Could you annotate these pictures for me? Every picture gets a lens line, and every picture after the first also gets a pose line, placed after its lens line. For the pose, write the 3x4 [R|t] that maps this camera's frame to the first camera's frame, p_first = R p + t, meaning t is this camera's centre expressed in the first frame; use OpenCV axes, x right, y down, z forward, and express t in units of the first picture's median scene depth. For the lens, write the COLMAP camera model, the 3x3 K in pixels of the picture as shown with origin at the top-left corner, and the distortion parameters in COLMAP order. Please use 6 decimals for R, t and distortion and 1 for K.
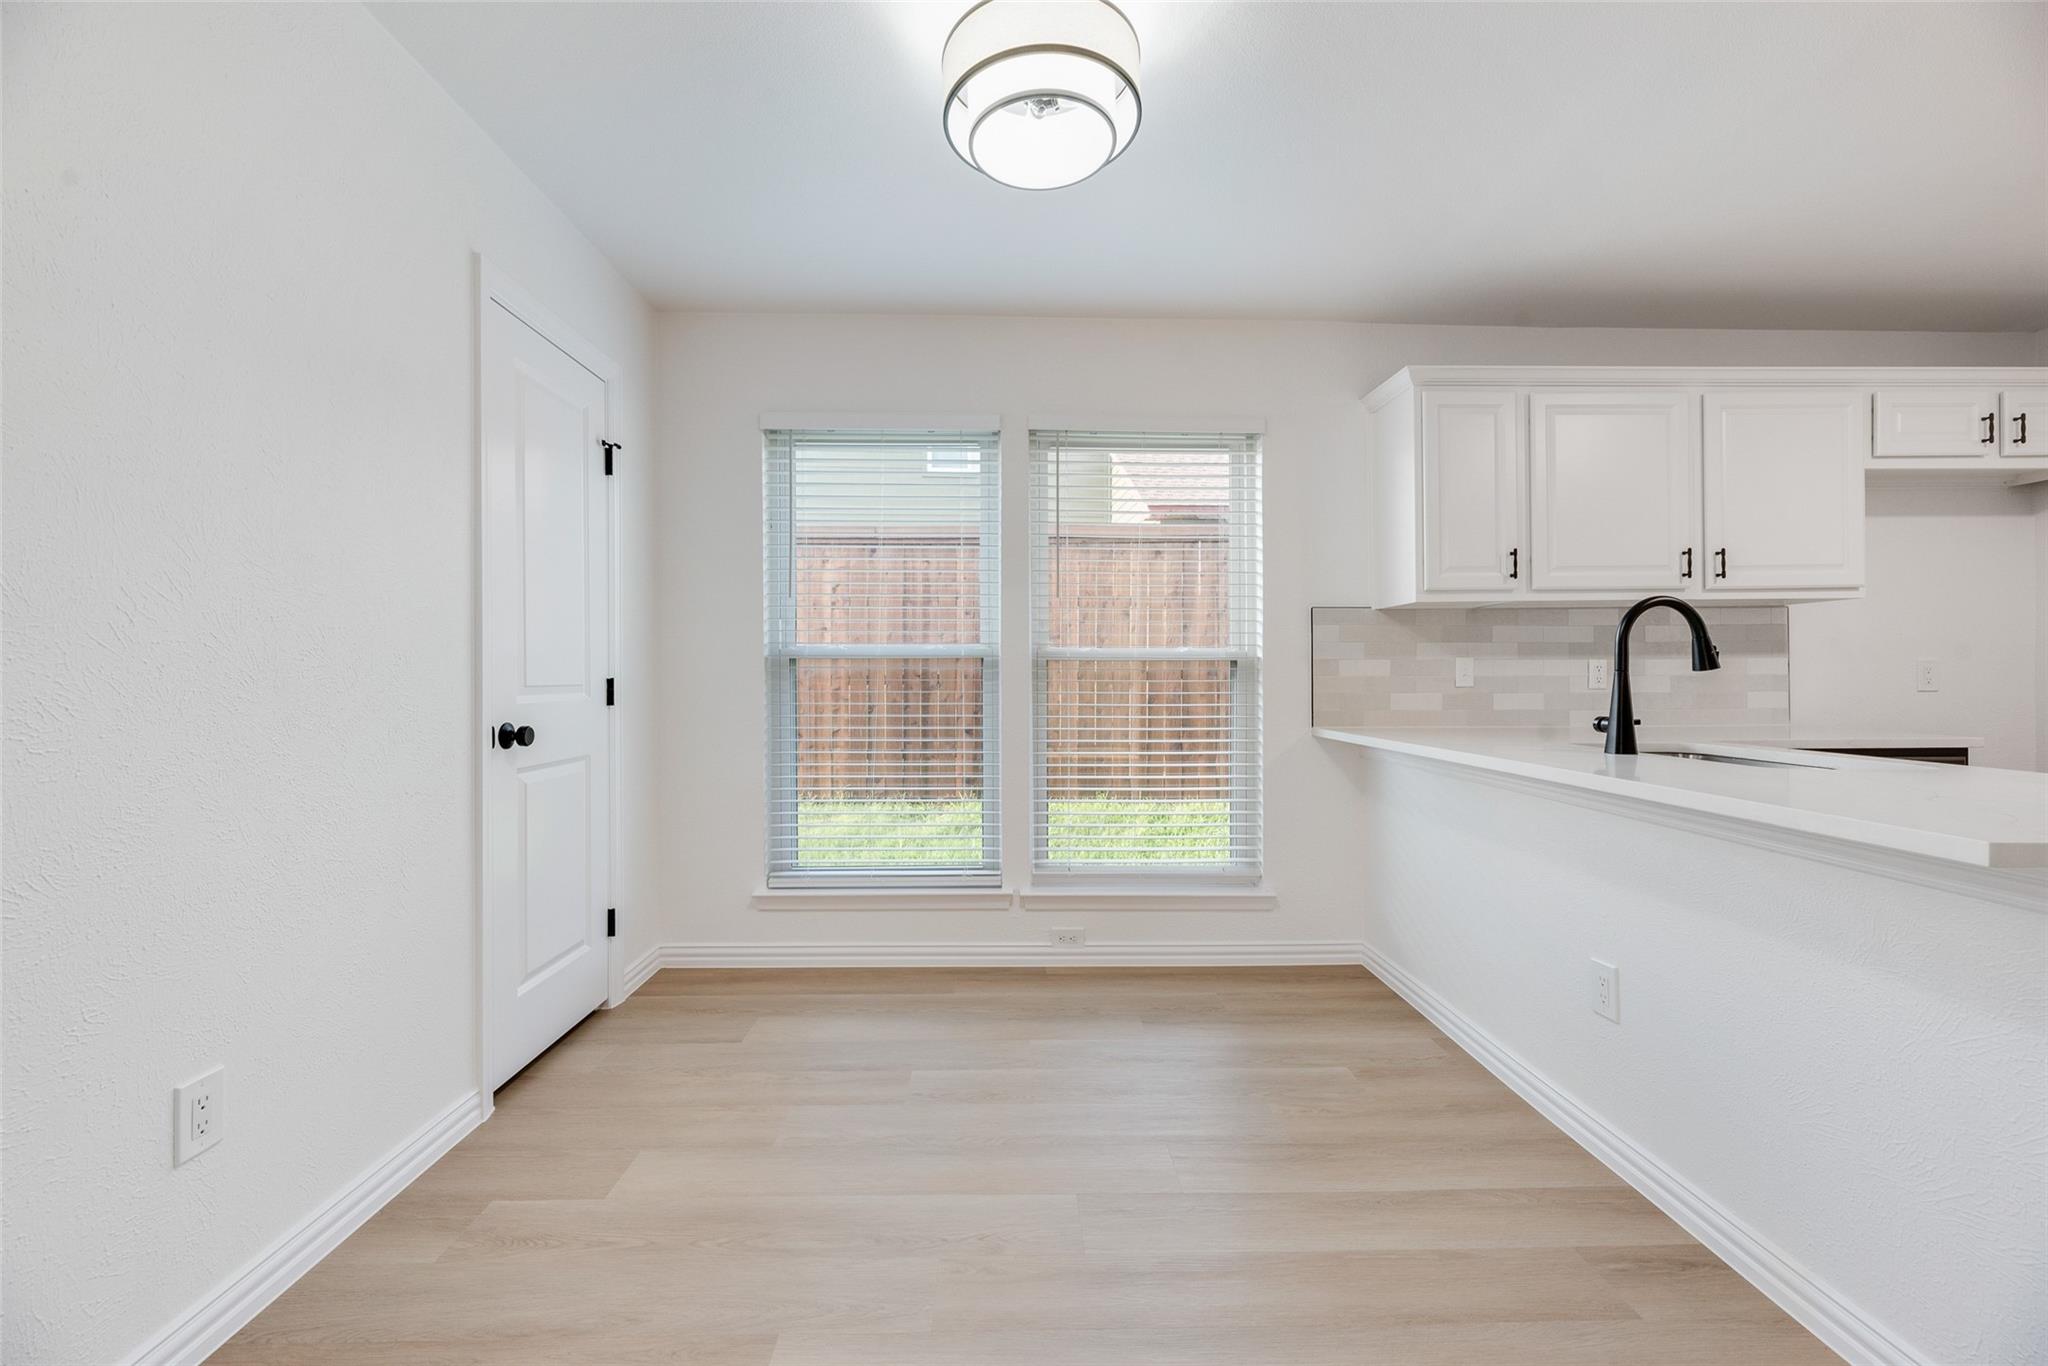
lens RADIAL K [[821.8, 0, 1019.5], [0, 821.8, 678.6], [0, 0, 1]] dist [-0.002614, -0.000004]
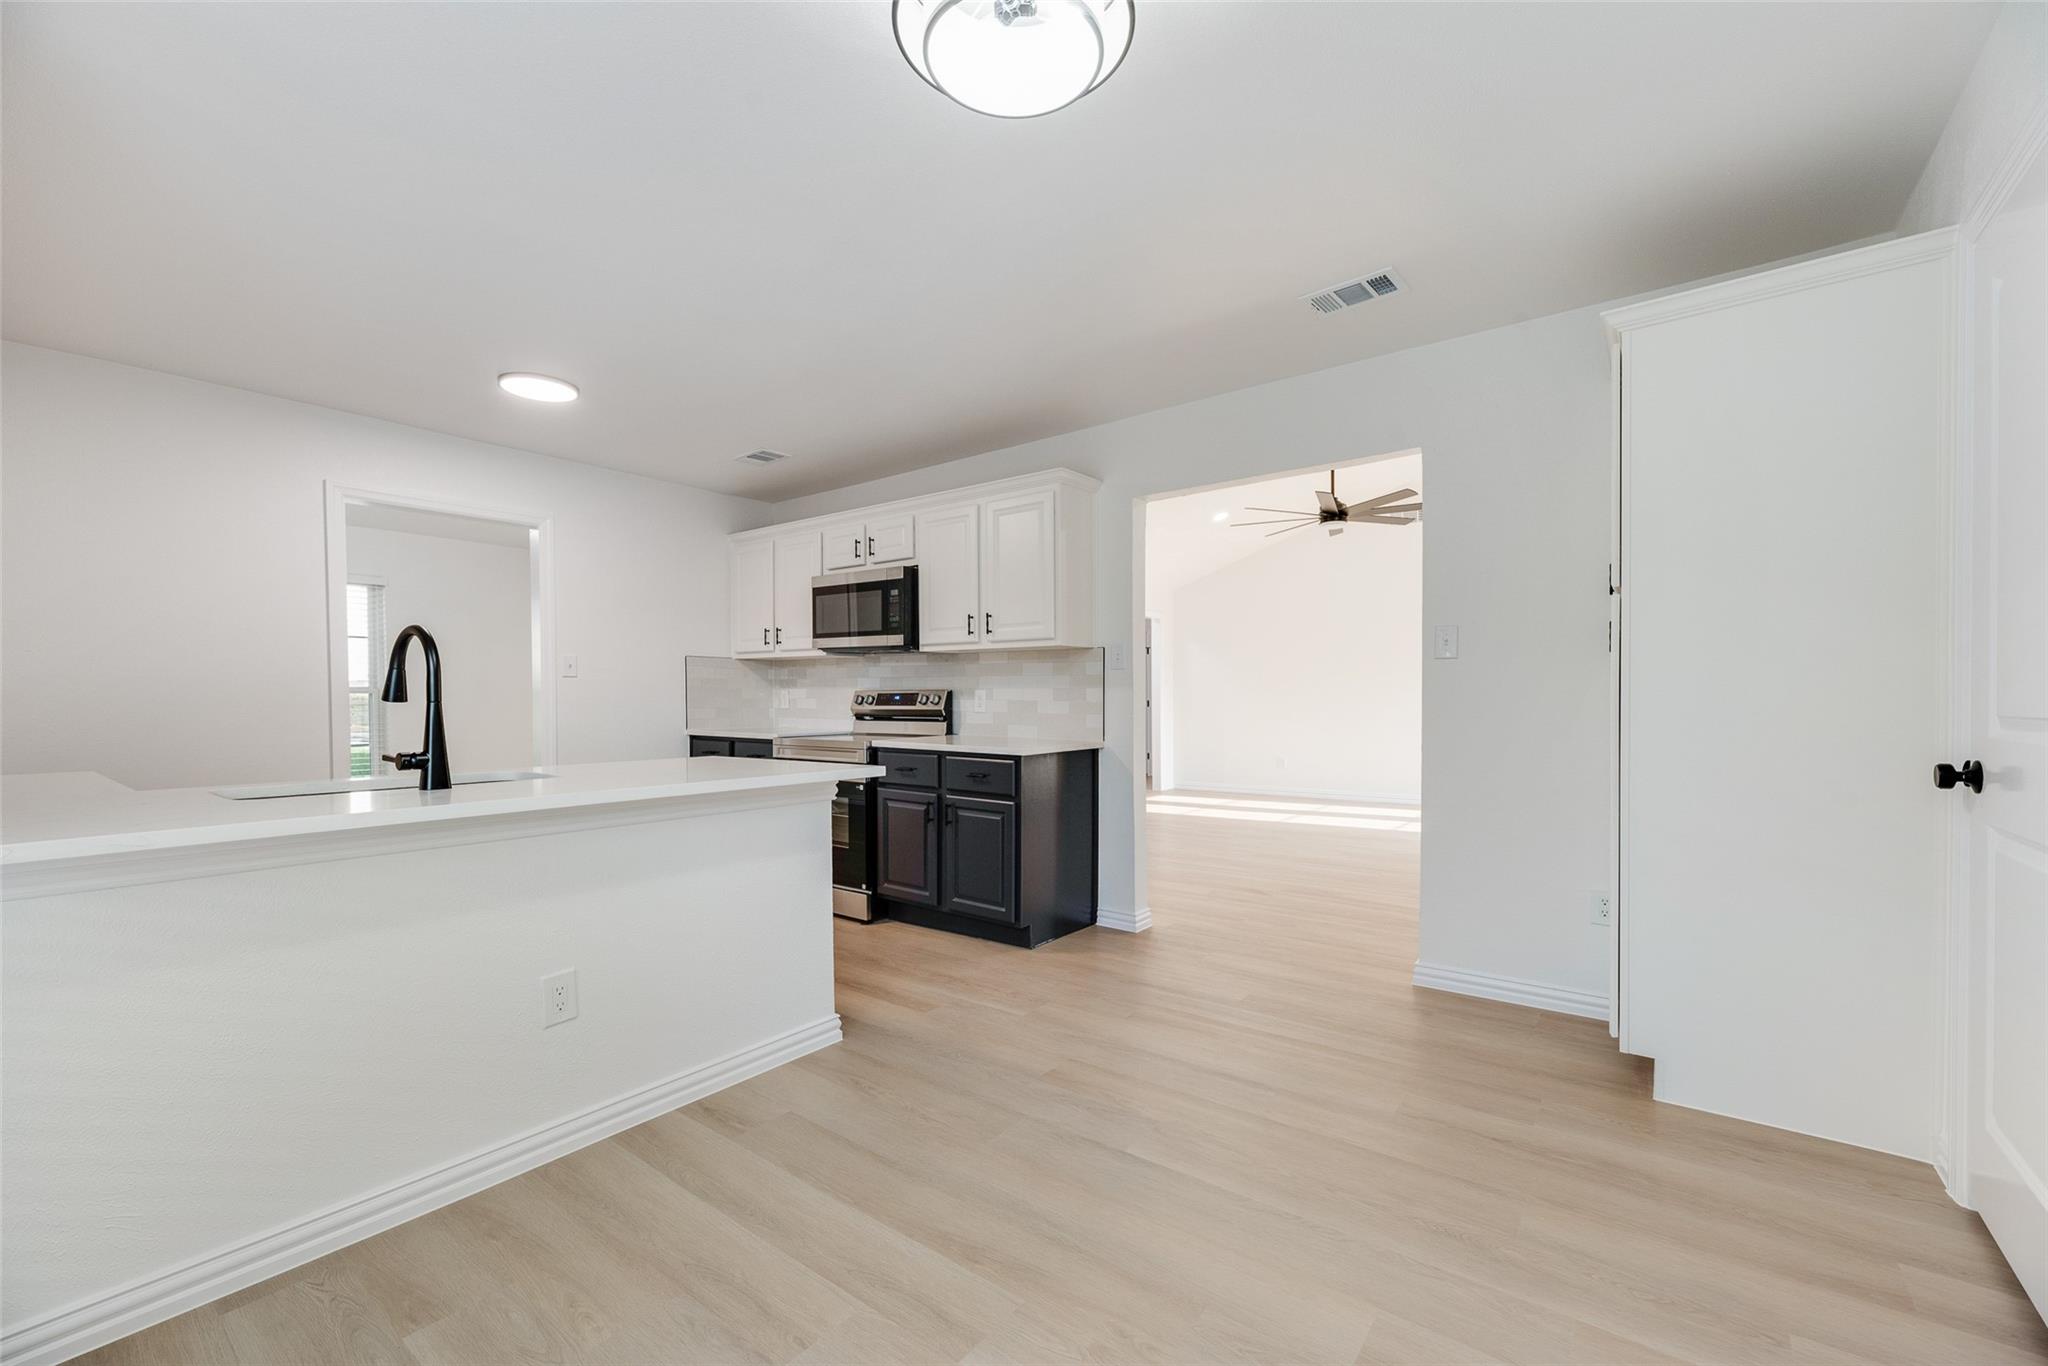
lens RADIAL K [[830.2, 0, 1017.7], [0, 830.2, 709.8], [0, 0, 1]] dist [-0.000429, 0.000010]
pose [[-0.777592, -0.002684, 0.628763, -0.274894], [0.009358, 0.999831, 0.015841, -0.007363], [-0.628699, 0.018202, -0.777435, 0.912099]]
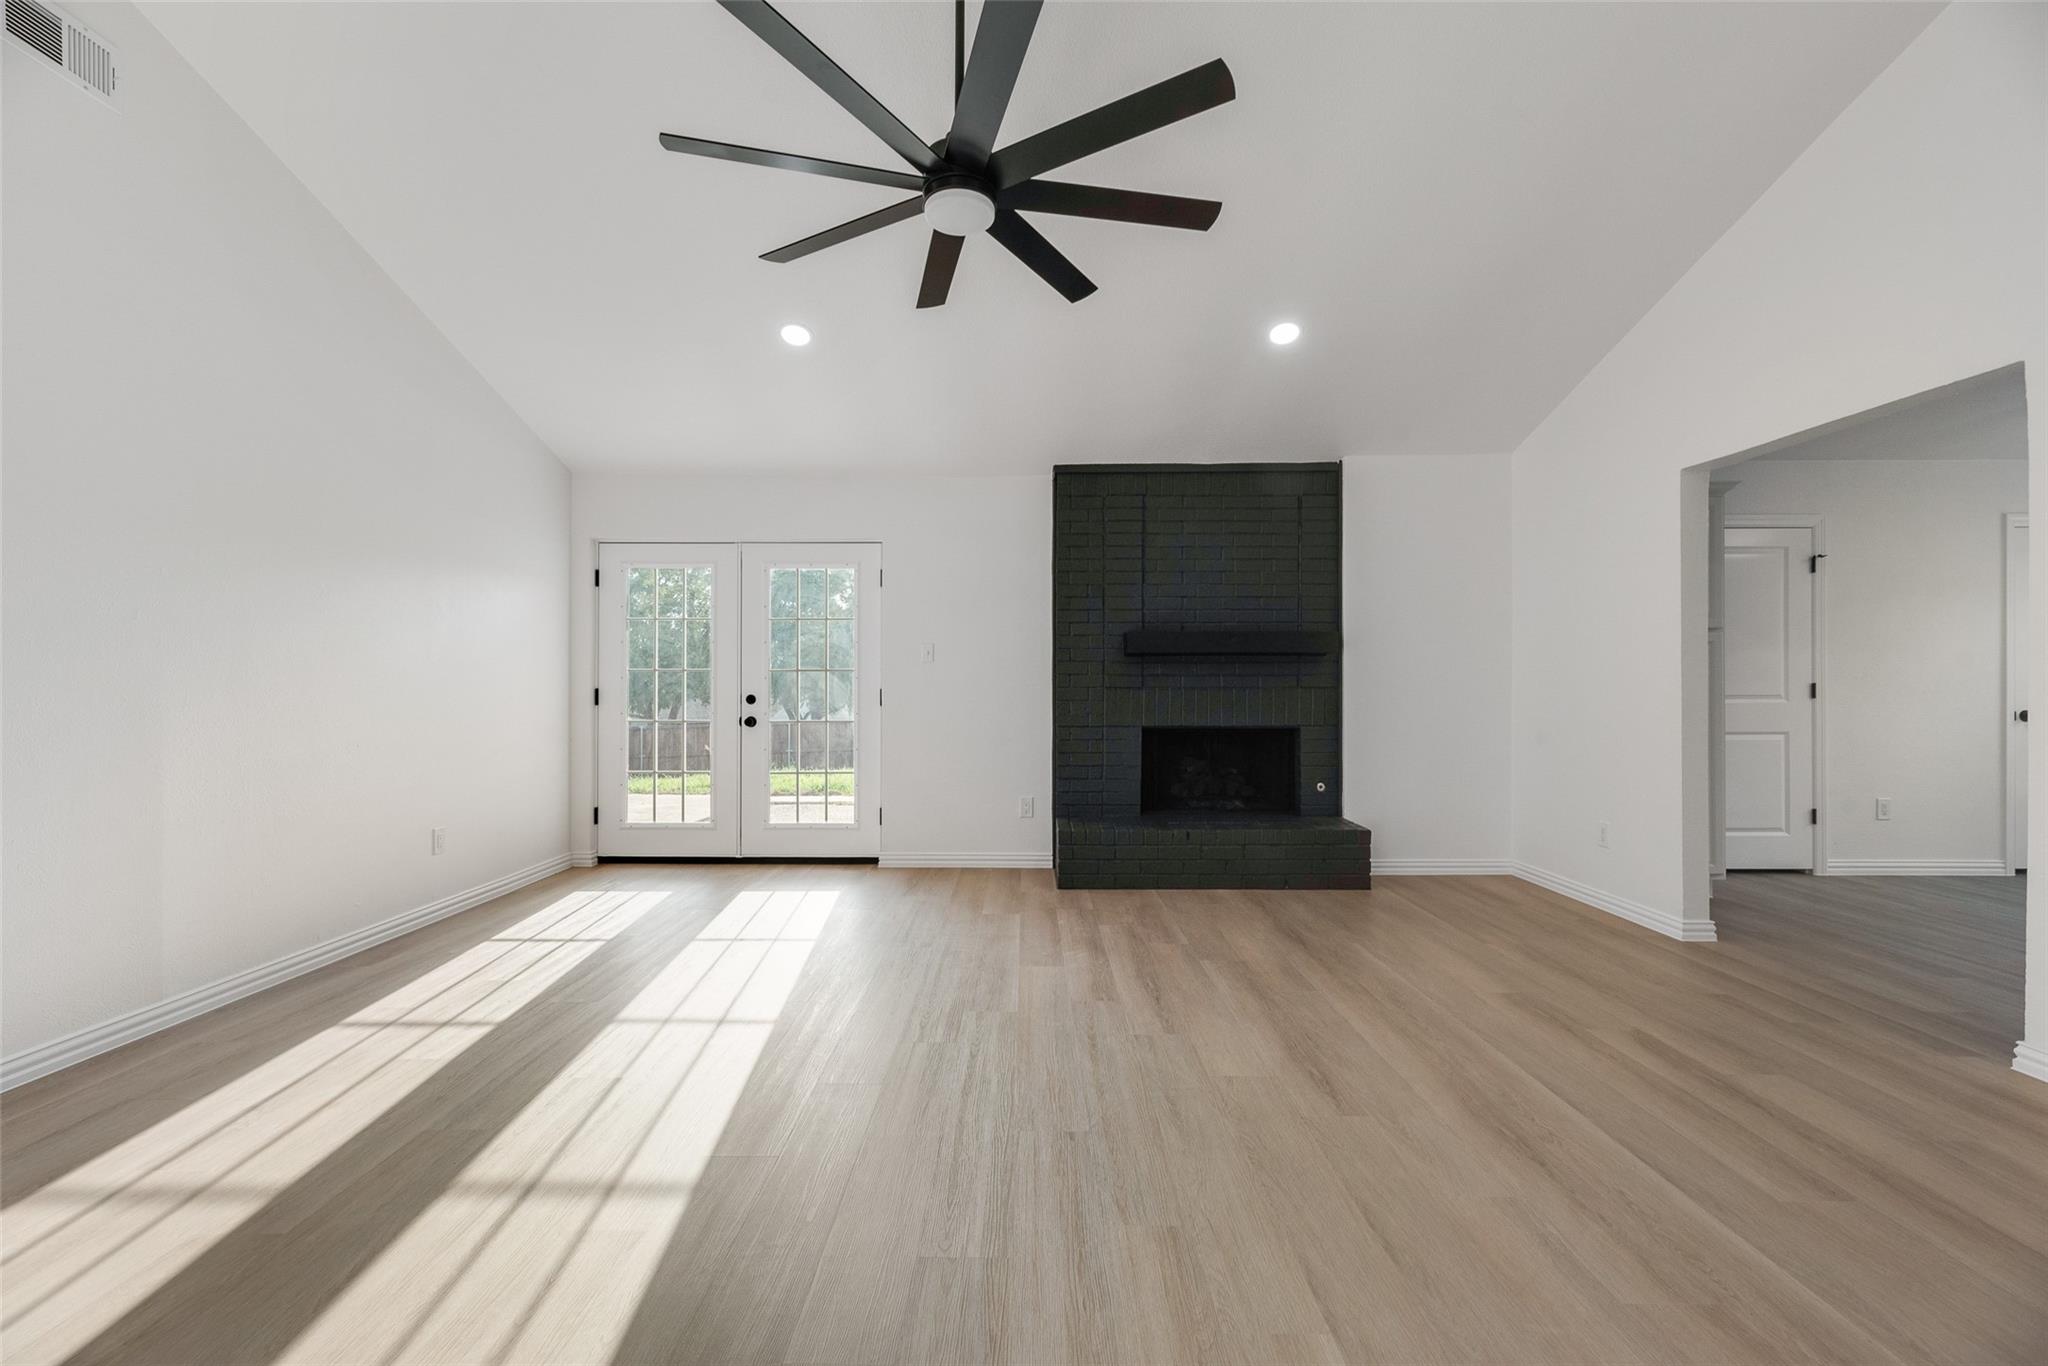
lens RADIAL K [[829.6, 0, 1026.4], [0, 829.6, 694.1], [0, 0, 1]] dist [0.000433, 0.000405]
pose [[-0.026636, 0.002249, -0.999643, 1.237857], [-0.004354, 0.999988, 0.002365, 0.011211], [0.999636, 0.004415, -0.026626, -1.204047]]
